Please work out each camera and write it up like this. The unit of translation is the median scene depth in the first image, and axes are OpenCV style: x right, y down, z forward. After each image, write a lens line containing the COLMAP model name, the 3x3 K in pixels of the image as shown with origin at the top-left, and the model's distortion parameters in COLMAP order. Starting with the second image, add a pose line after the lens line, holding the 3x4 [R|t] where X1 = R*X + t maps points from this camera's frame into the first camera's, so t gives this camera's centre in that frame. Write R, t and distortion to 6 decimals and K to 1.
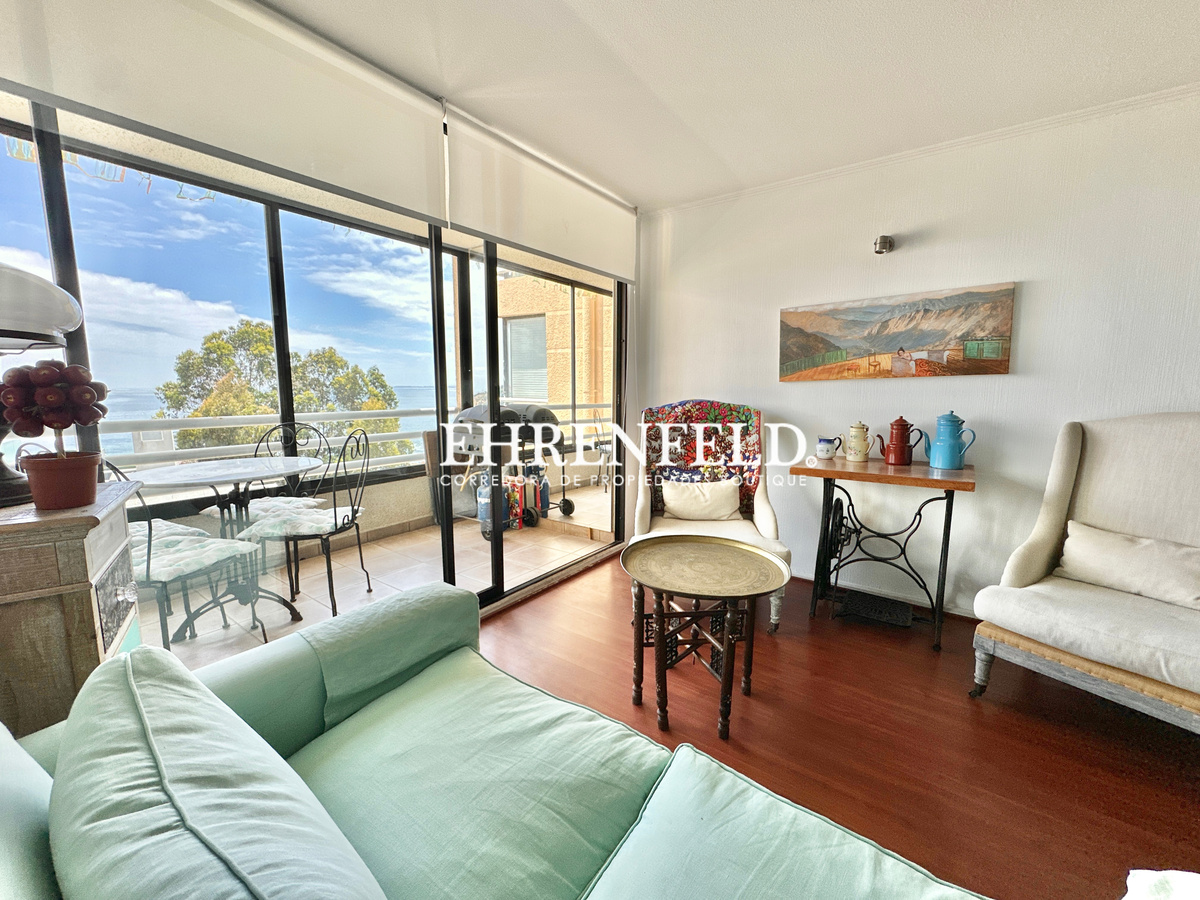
lens RADIAL K [[480.0, 0, 594.5], [0, 480.0, 448.1], [0, 0, 1]] dist [-0.003014, 0.000914]
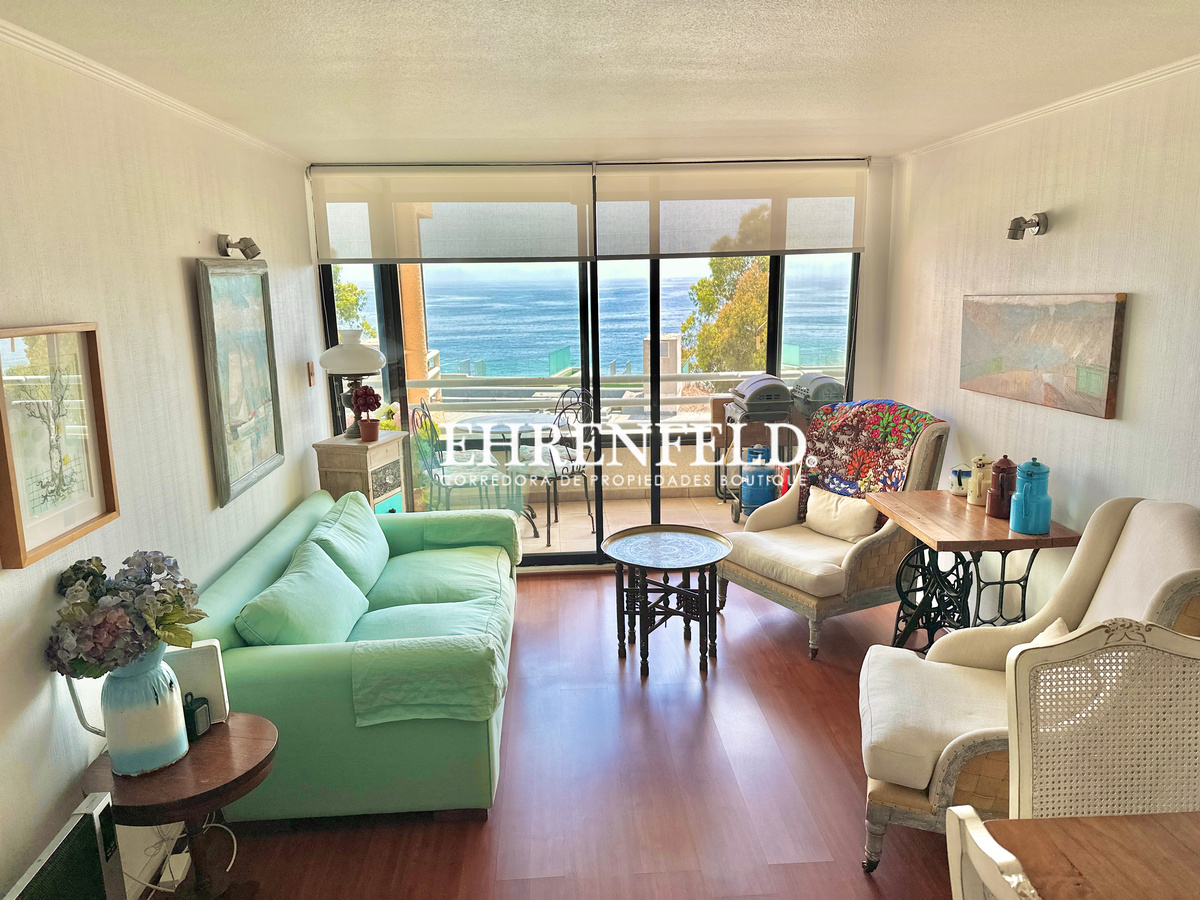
lens RADIAL K [[826.3, 0, 603.0], [0, 826.3, 447.1], [0, 0, 1]] dist [0.069953, -0.063702]
pose [[0.650720, 0.139622, -0.746370, 1.067966], [-0.079274, 0.990069, 0.116096, -0.161170], [0.755168, -0.016378, 0.655327, -0.342756]]
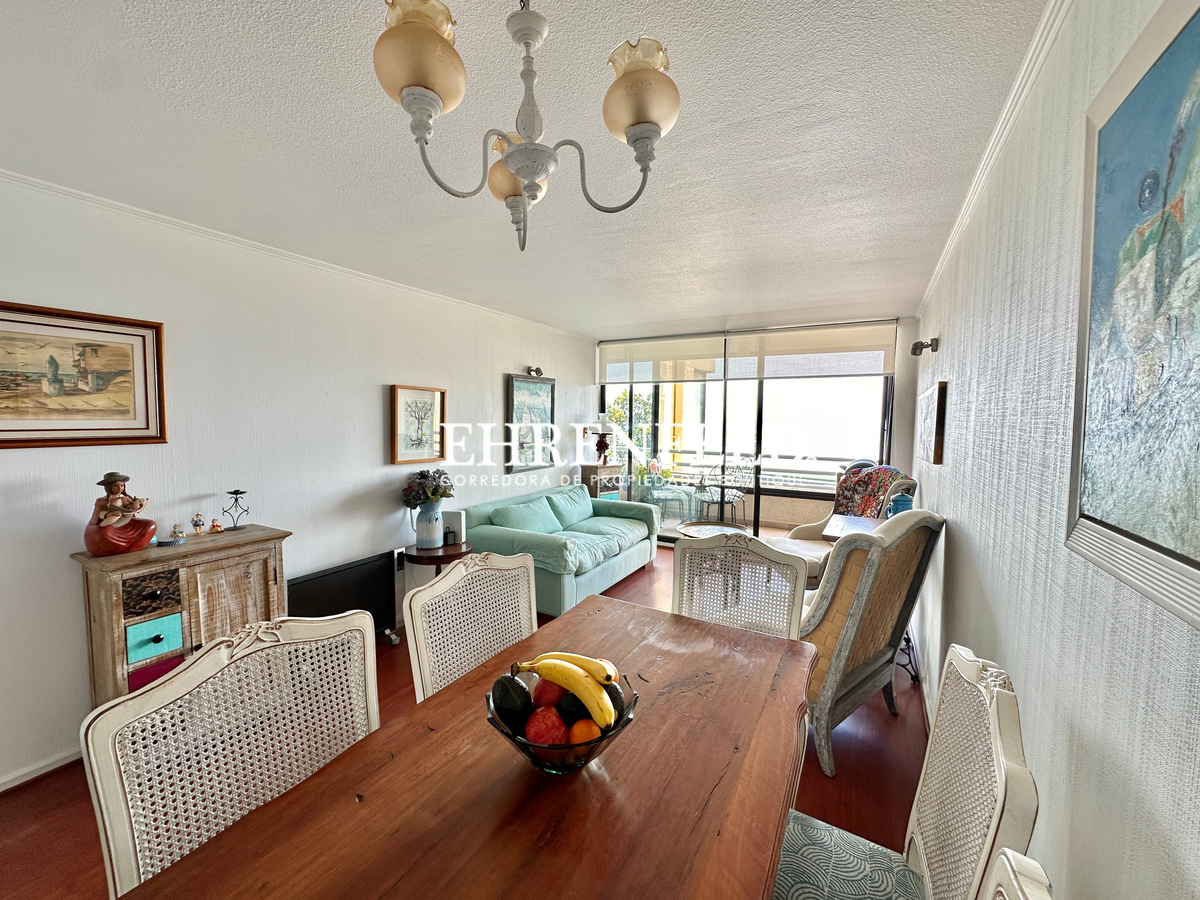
lens RADIAL K [[480.0, 0, 603.8], [0, 480.0, 442.5], [0, 0, 1]] dist [-0.003014, 0.000914]
pose [[0.135250, 0.052202, -0.989435, 1.490612], [-0.140210, 0.989570, 0.033043, -0.107888], [0.980841, 0.134260, 0.141159, 0.075426]]
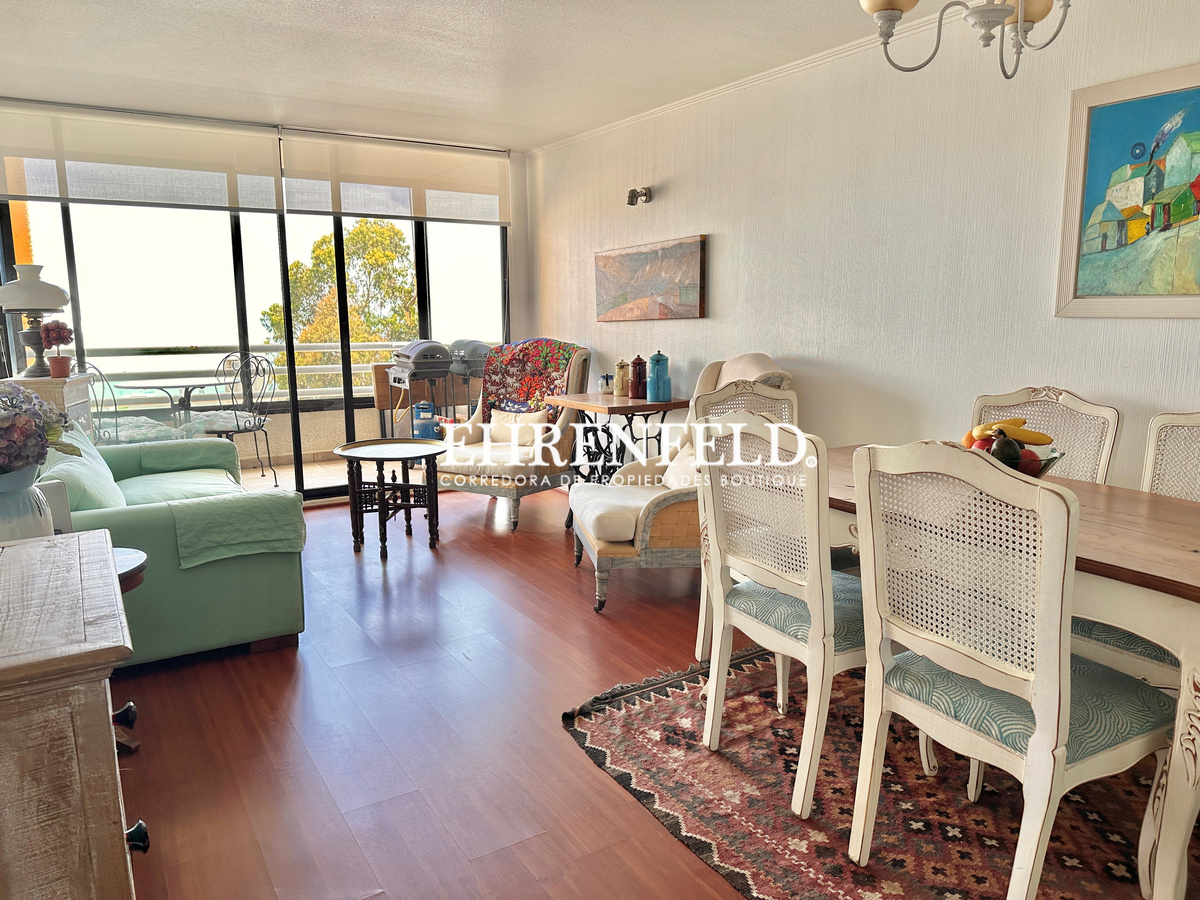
lens RADIAL K [[826.3, 0, 604.4], [0, 826.3, 449.0], [0, 0, 1]] dist [0.069953, -0.063702]
pose [[0.933677, 0.057995, -0.353389, 1.094304], [-0.043410, 0.997852, 0.049066, 0.053445], [0.355475, -0.030471, 0.934189, -0.733087]]
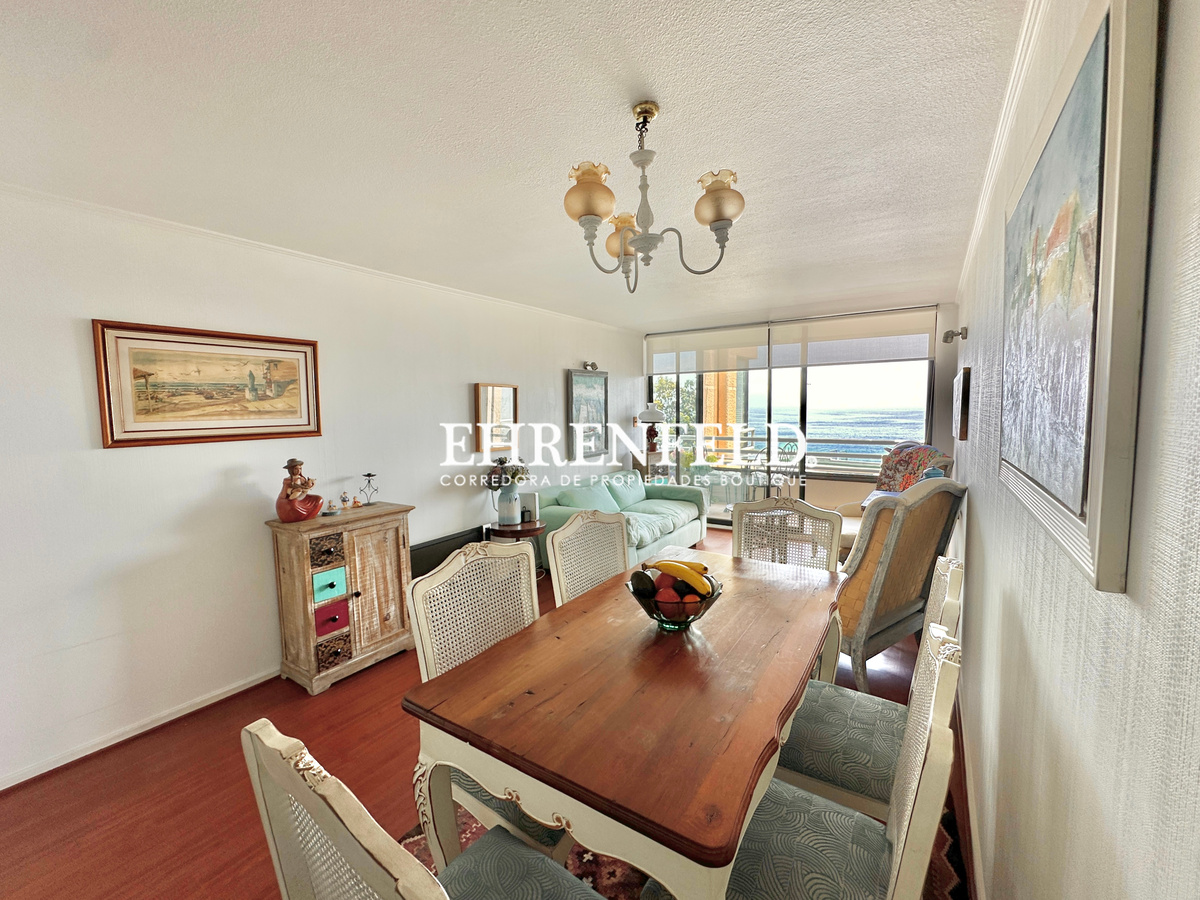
lens RADIAL K [[499.4, 0, 603.1], [0, 499.4, 443.2], [0, 0, 1]] dist [-0.002705, -0.000026]
pose [[0.065898, 0.068955, -0.995441, 1.689460], [-0.115432, 0.991438, 0.061036, -0.095920], [0.991127, 0.110884, 0.073293, -0.014008]]
